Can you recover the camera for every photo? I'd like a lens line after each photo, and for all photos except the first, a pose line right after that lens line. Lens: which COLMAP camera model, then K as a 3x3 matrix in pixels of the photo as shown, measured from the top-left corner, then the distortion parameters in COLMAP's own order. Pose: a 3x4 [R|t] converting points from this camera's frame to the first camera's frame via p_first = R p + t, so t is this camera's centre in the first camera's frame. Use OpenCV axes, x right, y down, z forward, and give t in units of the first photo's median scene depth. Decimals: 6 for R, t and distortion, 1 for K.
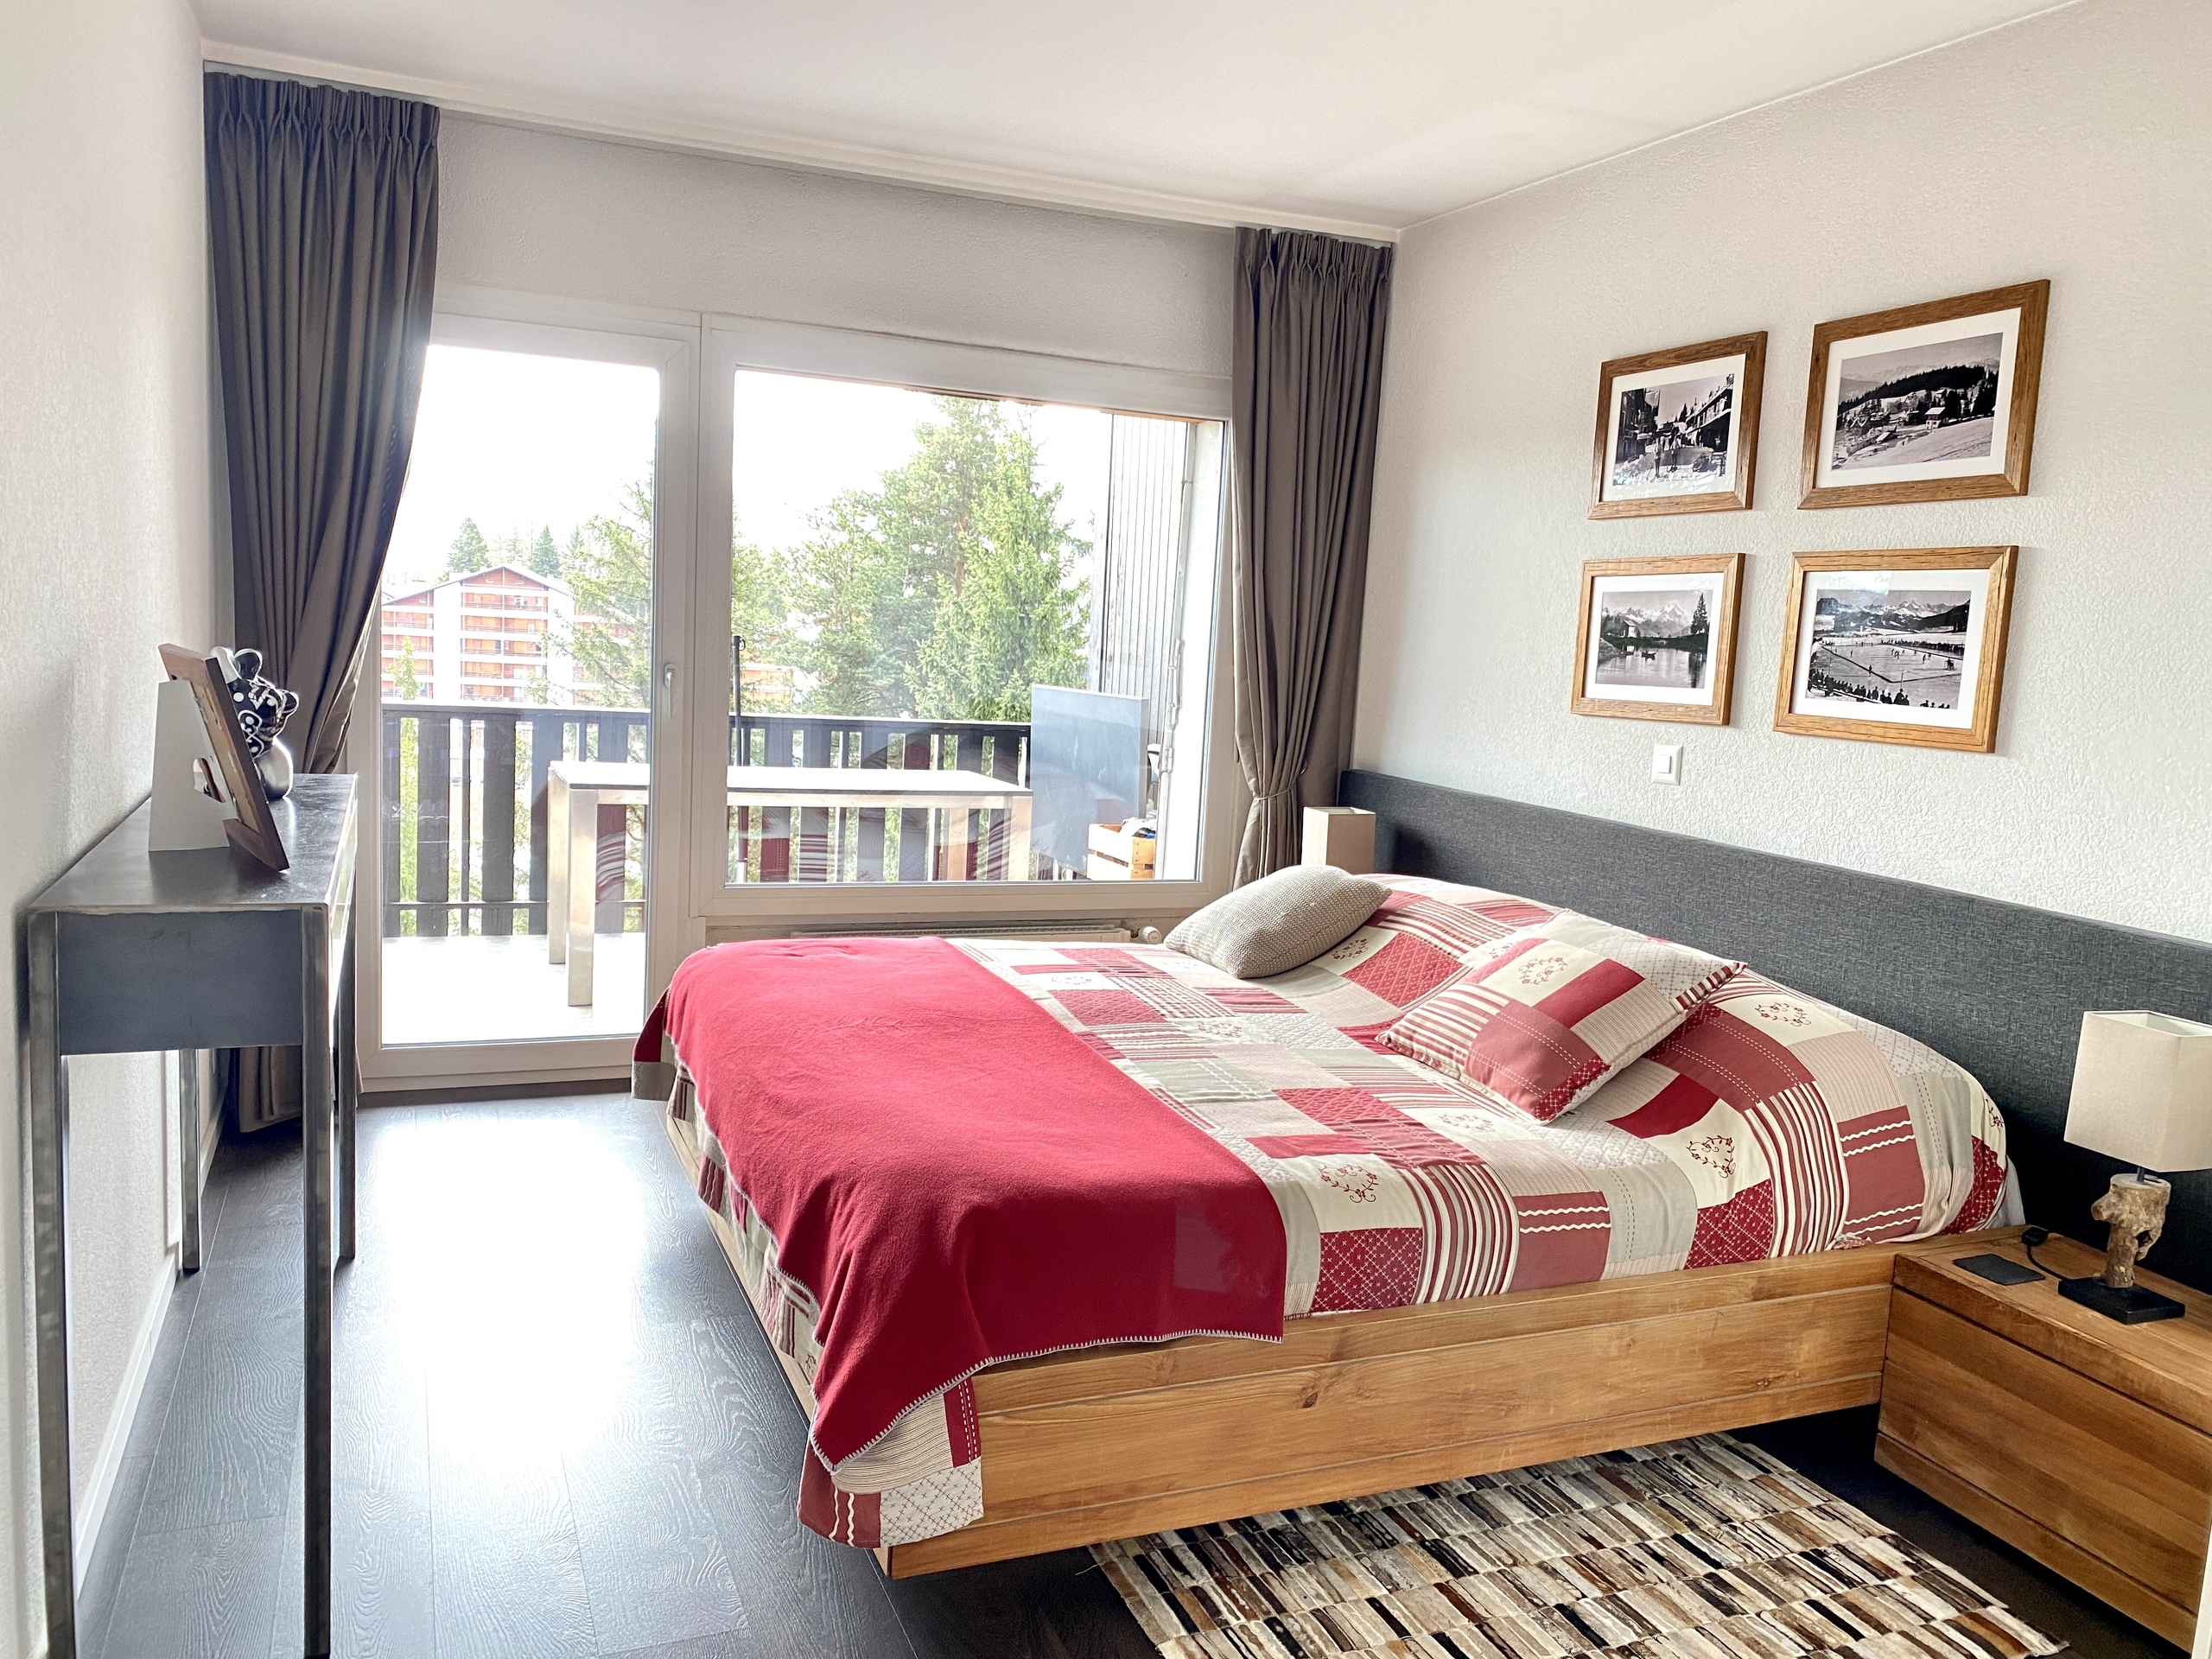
lens RADIAL K [[1667.8, 0, 1108.2], [0, 1667.8, 835.2], [0, 0, 1]] dist [0.024595, -0.030023]
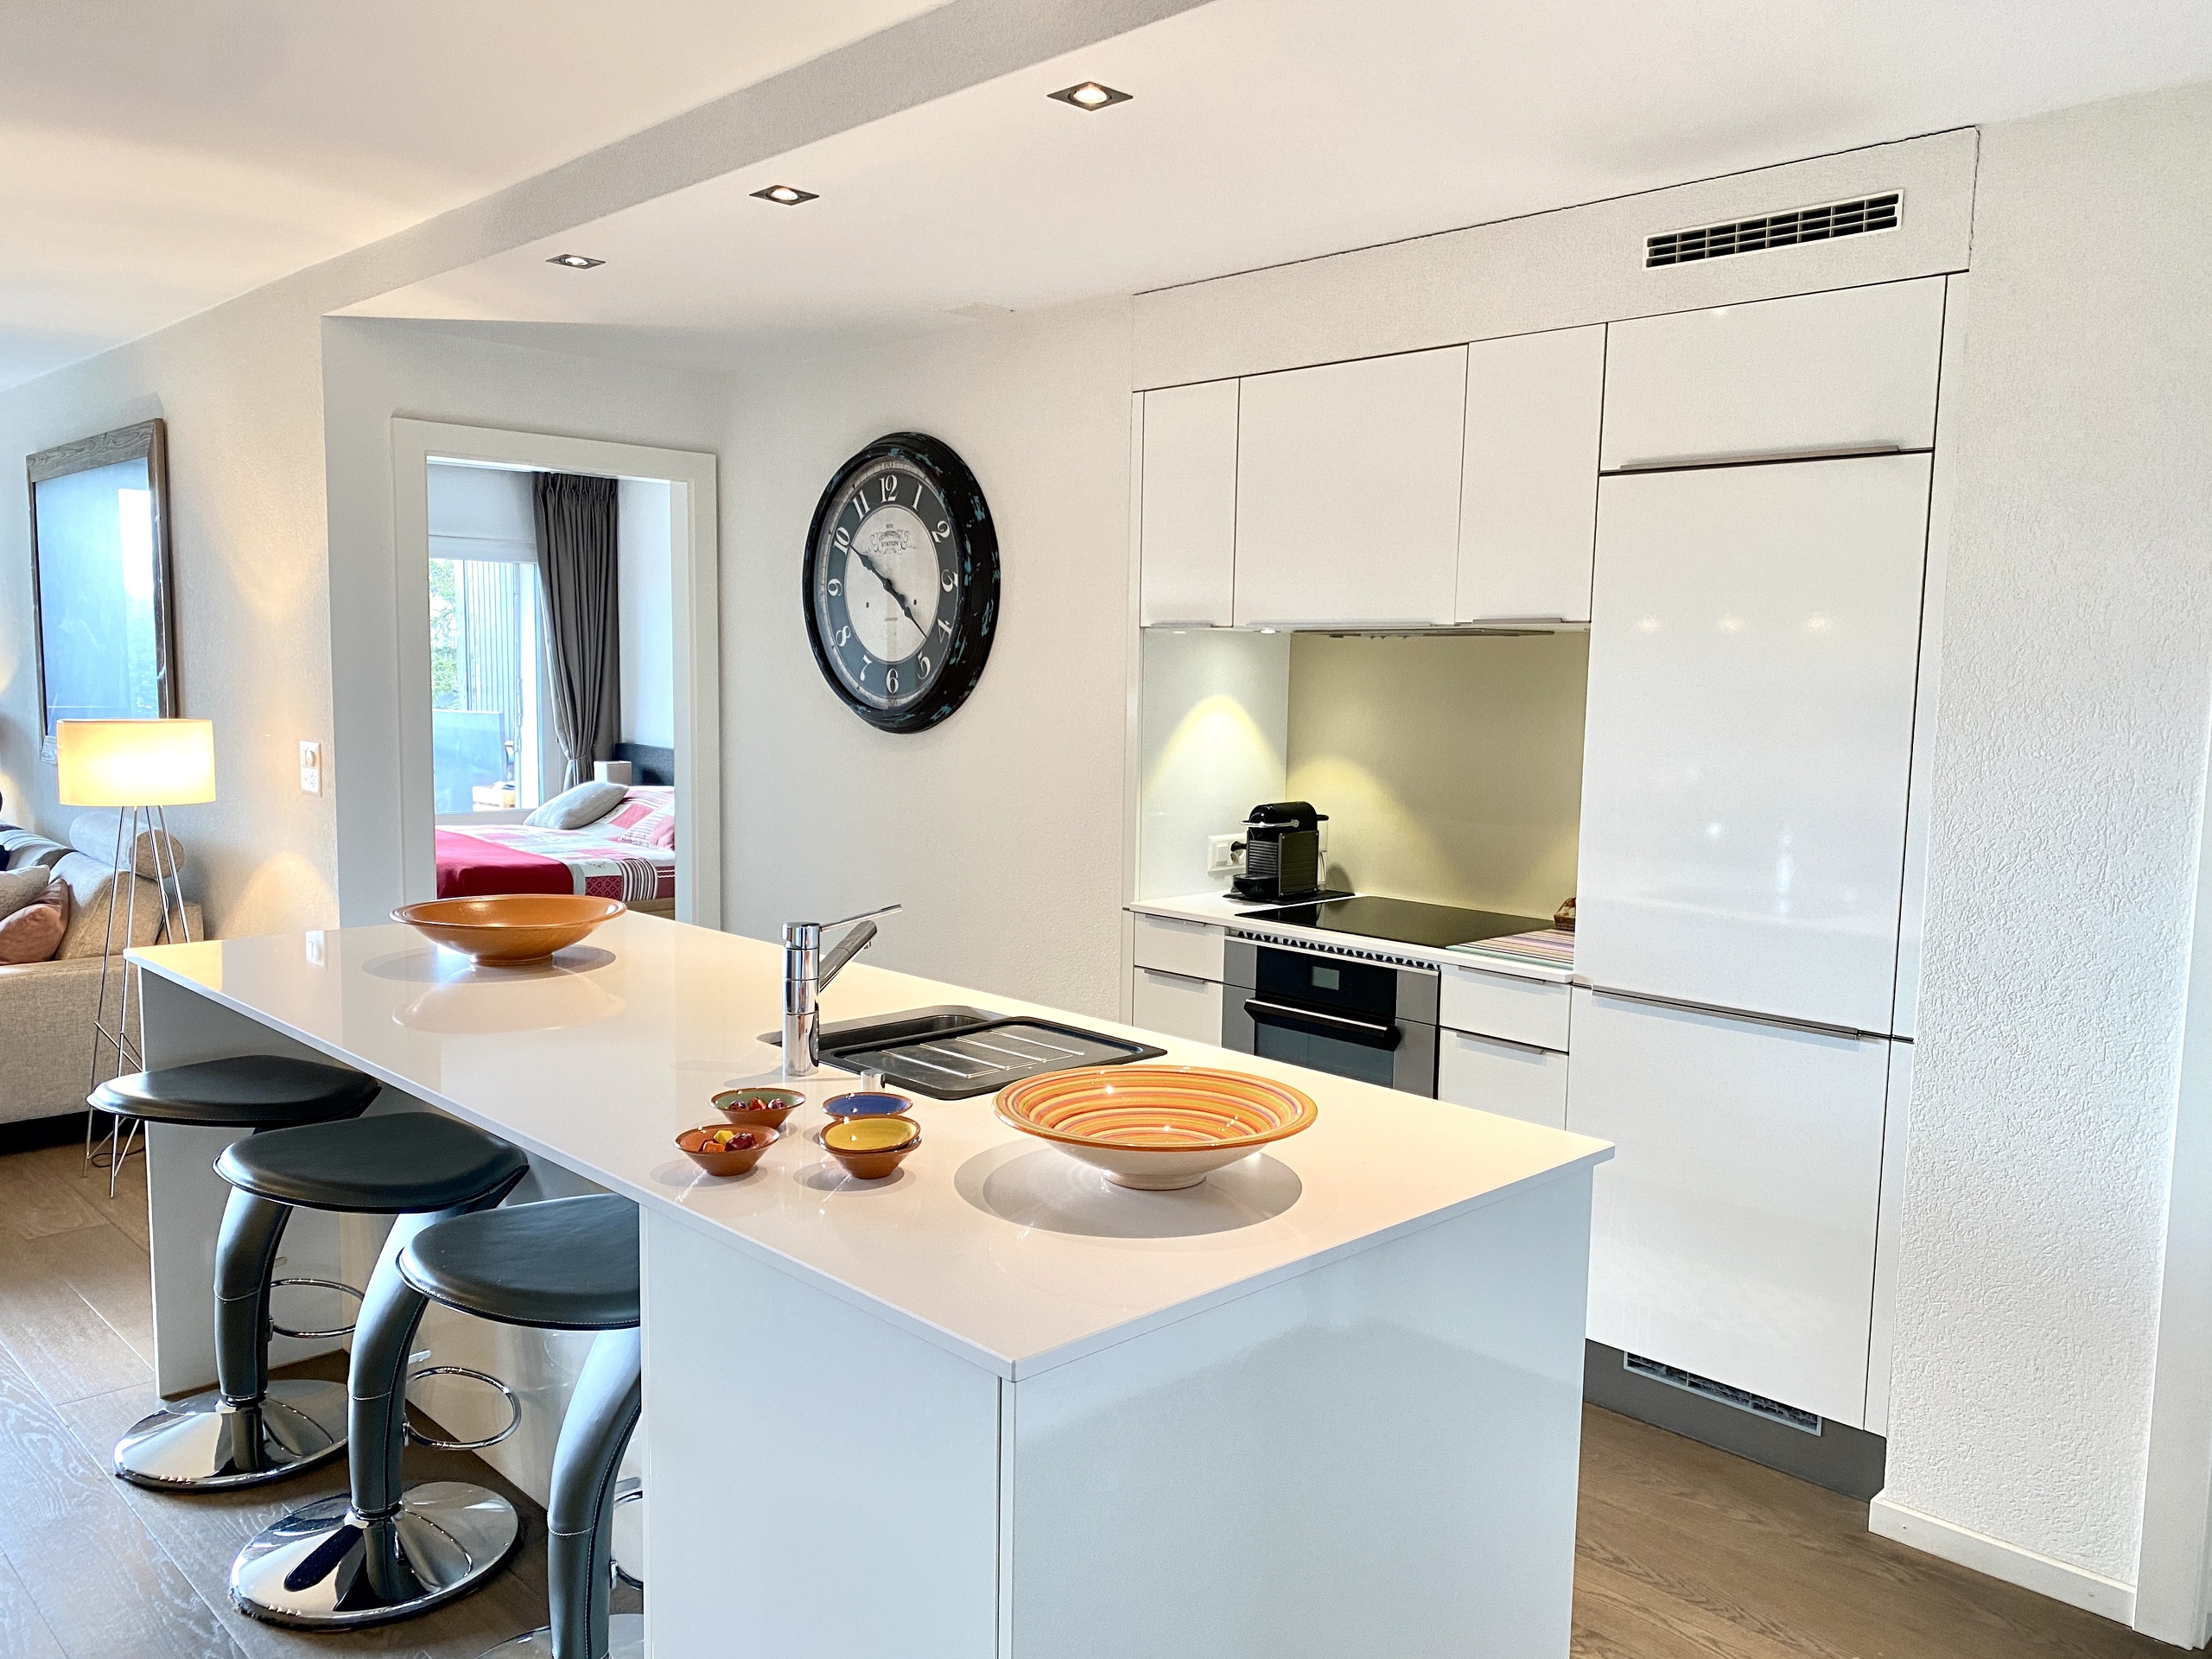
lens RADIAL K [[1667.8, 0, 1105.1], [0, 1667.8, 854.4], [0, 0, 1]] dist [0.024595, -0.030023]
pose [[0.929182, -0.078681, 0.361150, -0.043612], [0.078918, 0.996781, 0.014118, 0.113785], [-0.361099, 0.015383, 0.932401, -1.066731]]
